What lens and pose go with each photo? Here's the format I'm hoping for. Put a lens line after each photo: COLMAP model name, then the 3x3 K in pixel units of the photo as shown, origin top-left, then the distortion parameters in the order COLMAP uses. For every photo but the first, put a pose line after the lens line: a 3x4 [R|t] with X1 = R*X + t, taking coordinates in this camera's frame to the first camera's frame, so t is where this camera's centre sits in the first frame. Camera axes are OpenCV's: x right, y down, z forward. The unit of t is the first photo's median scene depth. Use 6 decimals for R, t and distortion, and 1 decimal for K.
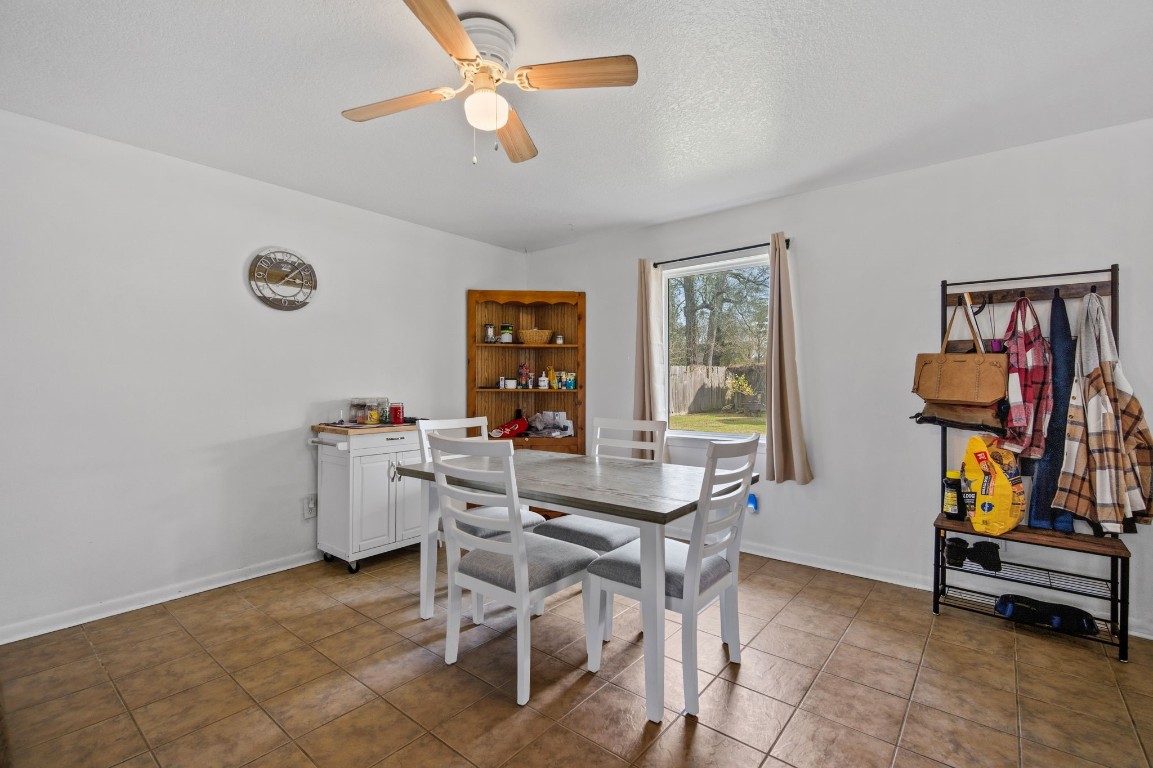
lens RADIAL K [[518.4, 0, 577.3], [0, 518.4, 377.7], [0, 0, 1]] dist [-0.000840, 0.000043]
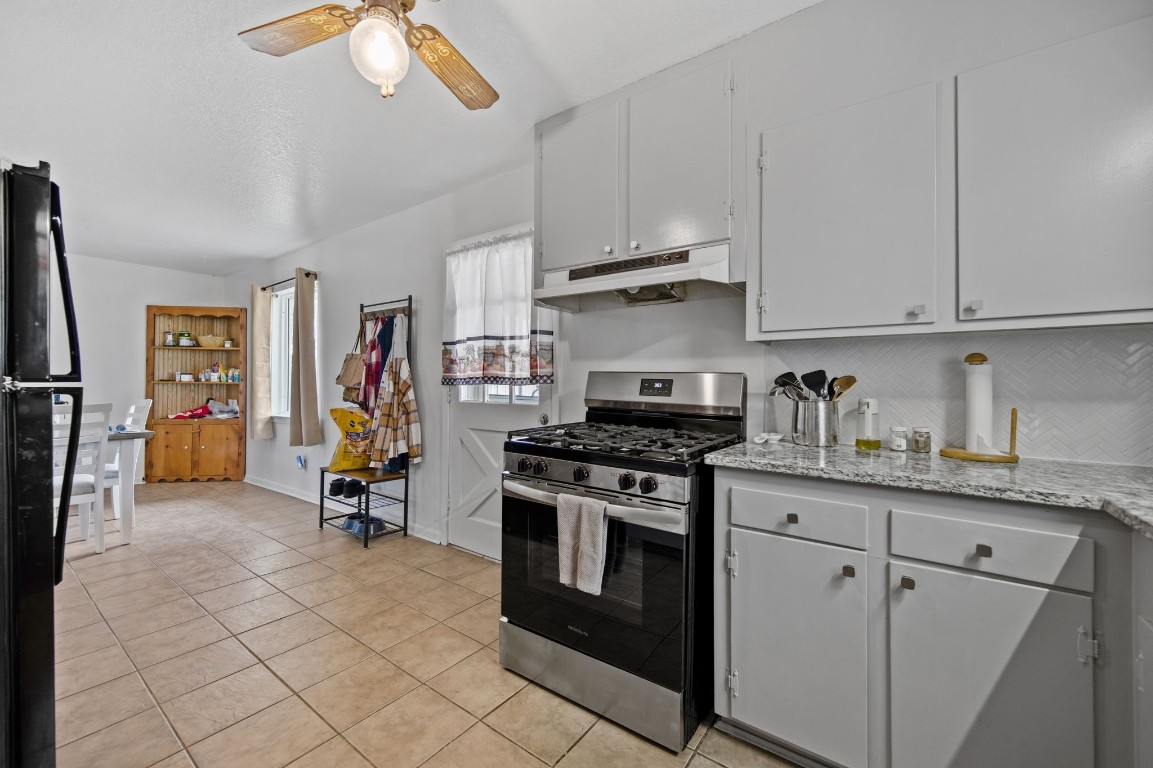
lens RADIAL K [[463.6, 0, 574.8], [0, 463.6, 378.5], [0, 0, 1]] dist [0.002377, -0.000132]
pose [[0.998795, 0.002897, 0.048988, 0.802895], [-0.002561, 0.999973, -0.006925, 0.019971], [-0.049007, 0.006791, 0.998775, -0.216476]]
